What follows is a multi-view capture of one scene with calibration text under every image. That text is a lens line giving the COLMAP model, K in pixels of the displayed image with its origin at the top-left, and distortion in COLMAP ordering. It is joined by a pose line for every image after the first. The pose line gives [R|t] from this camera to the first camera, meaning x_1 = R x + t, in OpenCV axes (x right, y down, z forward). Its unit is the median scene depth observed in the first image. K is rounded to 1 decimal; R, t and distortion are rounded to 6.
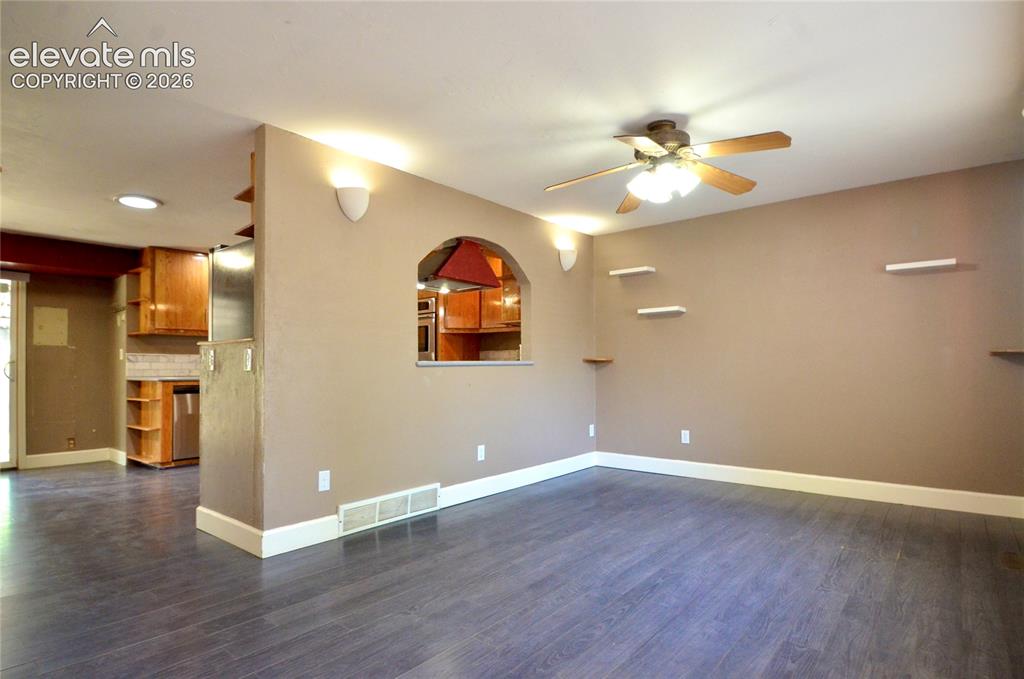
lens RADIAL K [[527.4, 0, 522.4], [0, 527.4, 360.7], [0, 0, 1]] dist [-0.017143, 0.001632]
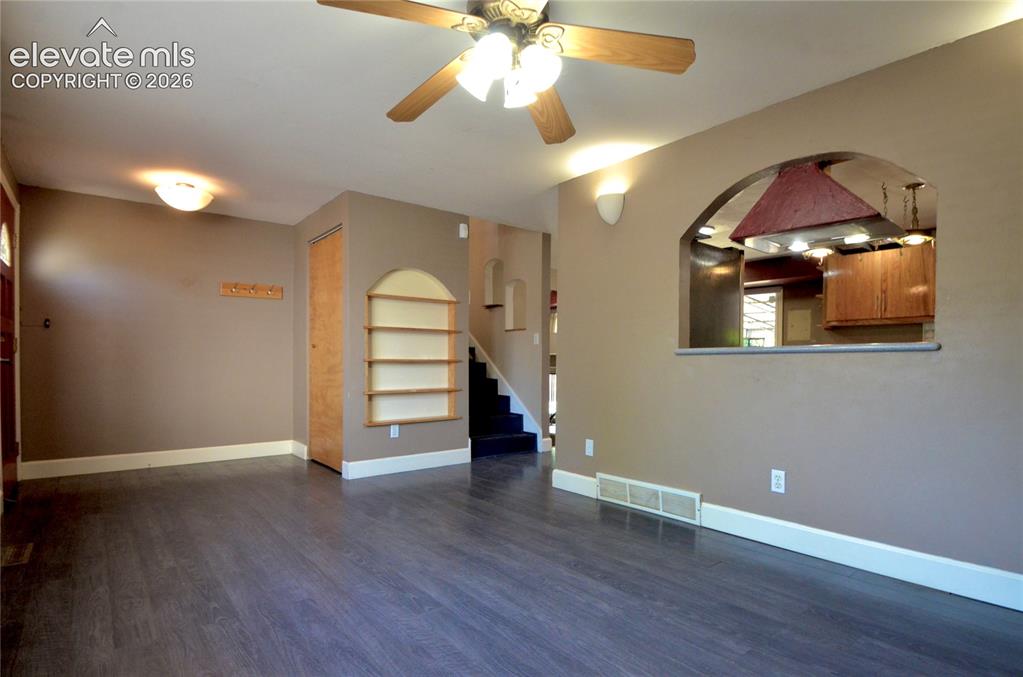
lens RADIAL K [[526.9, 0, 521.9], [0, 526.9, 359.7], [0, 0, 1]] dist [-0.017143, 0.001632]
pose [[-0.182376, 0.004350, -0.983219, 0.487307], [0.008624, 0.999959, 0.002824, 0.009417], [0.983191, -0.007964, -0.182407, 0.600299]]
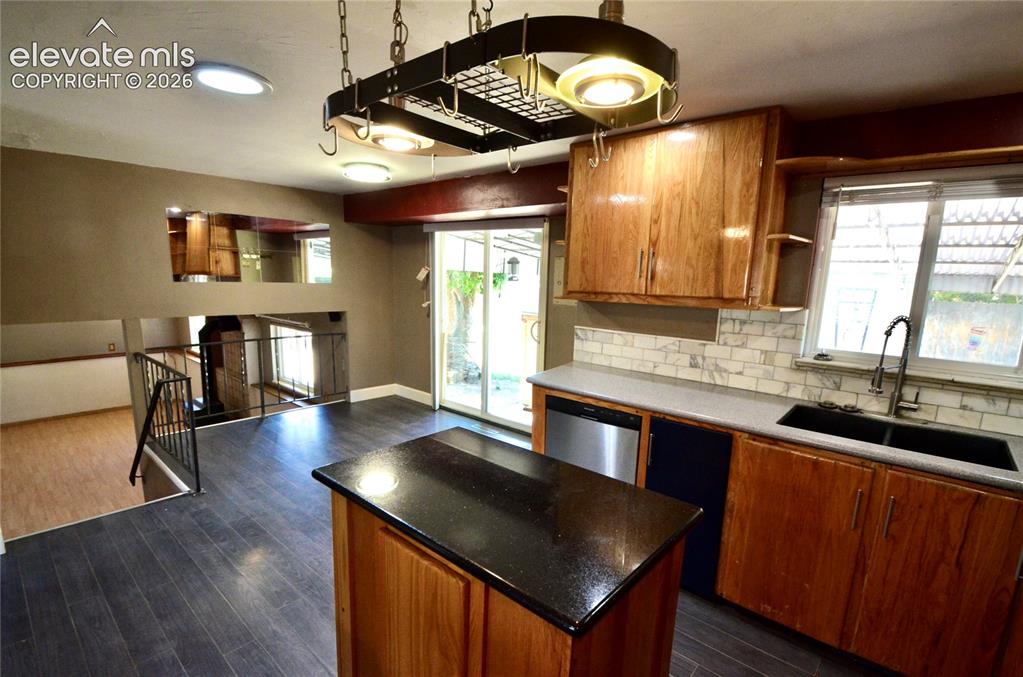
lens RADIAL K [[480.1, 0, 513.3], [0, 480.1, 371.0], [0, 0, 1]] dist [-0.001364, -0.000653]
pose [[-0.052667, 0.206119, -0.977109, -0.151331], [-0.020540, 0.978036, 0.207422, -0.087657], [0.998401, 0.030994, -0.047276, 1.003226]]
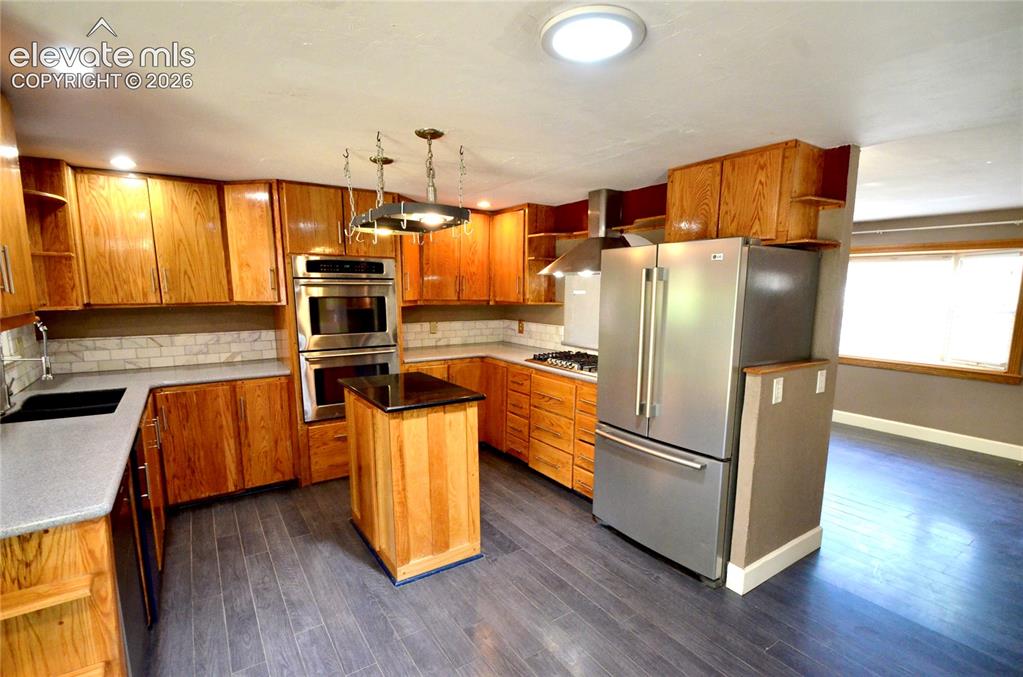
lens RADIAL K [[480.1, 0, 513.3], [0, 480.1, 371.0], [0, 0, 1]] dist [-0.001364, -0.000653]
pose [[0.291162, -0.154121, 0.944178, -0.862636], [-0.020525, 0.985704, 0.167229, -0.089197], [-0.956454, -0.068070, 0.283836, 0.707578]]
